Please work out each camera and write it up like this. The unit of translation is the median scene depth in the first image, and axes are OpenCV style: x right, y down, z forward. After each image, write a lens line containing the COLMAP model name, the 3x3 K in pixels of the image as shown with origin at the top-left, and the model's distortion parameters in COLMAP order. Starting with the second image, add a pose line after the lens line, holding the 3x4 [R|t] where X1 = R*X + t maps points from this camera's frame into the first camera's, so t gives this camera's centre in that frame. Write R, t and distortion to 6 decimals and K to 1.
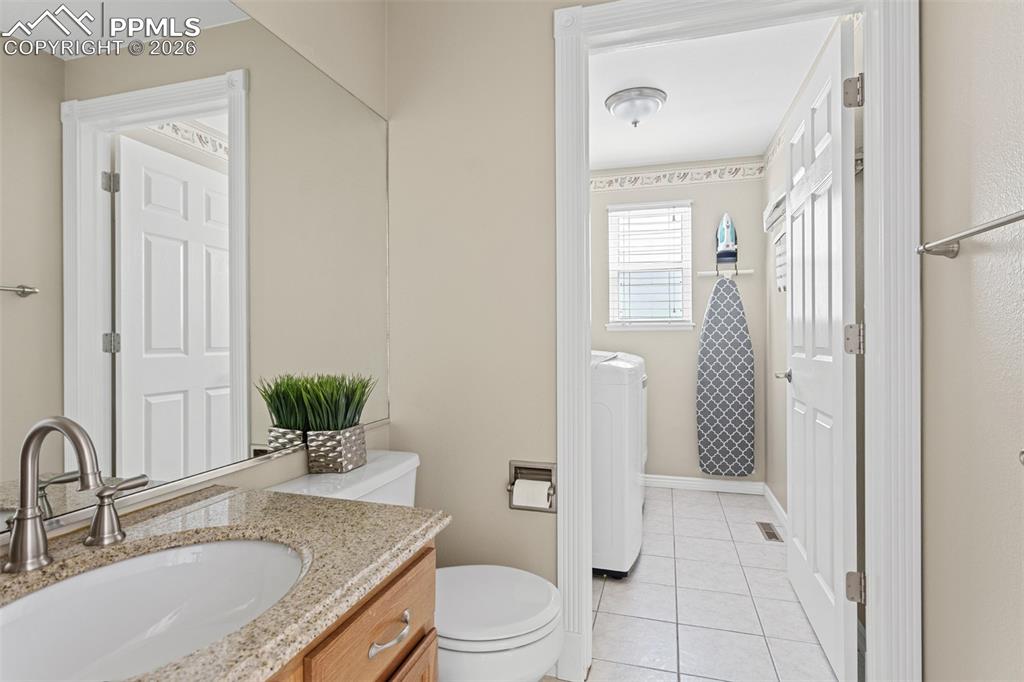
lens RADIAL K [[516.4, 0, 510.0], [0, 516.4, 337.1], [0, 0, 1]] dist [-0.007055, -0.000328]
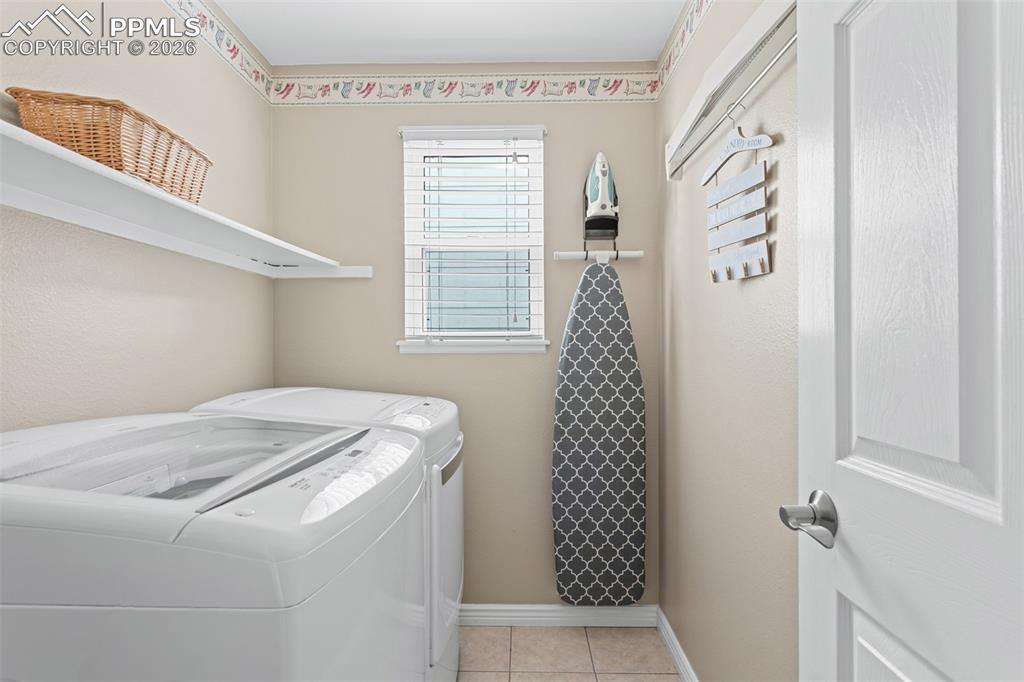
lens RADIAL K [[516.4, 0, 513.0], [0, 516.4, 342.8], [0, 0, 1]] dist [-0.007055, -0.000328]
pose [[0.961106, 0.003150, 0.276162, 0.165353], [-0.001357, 0.999977, -0.006684, -0.021292], [-0.276176, 0.006049, 0.961088, 0.472011]]
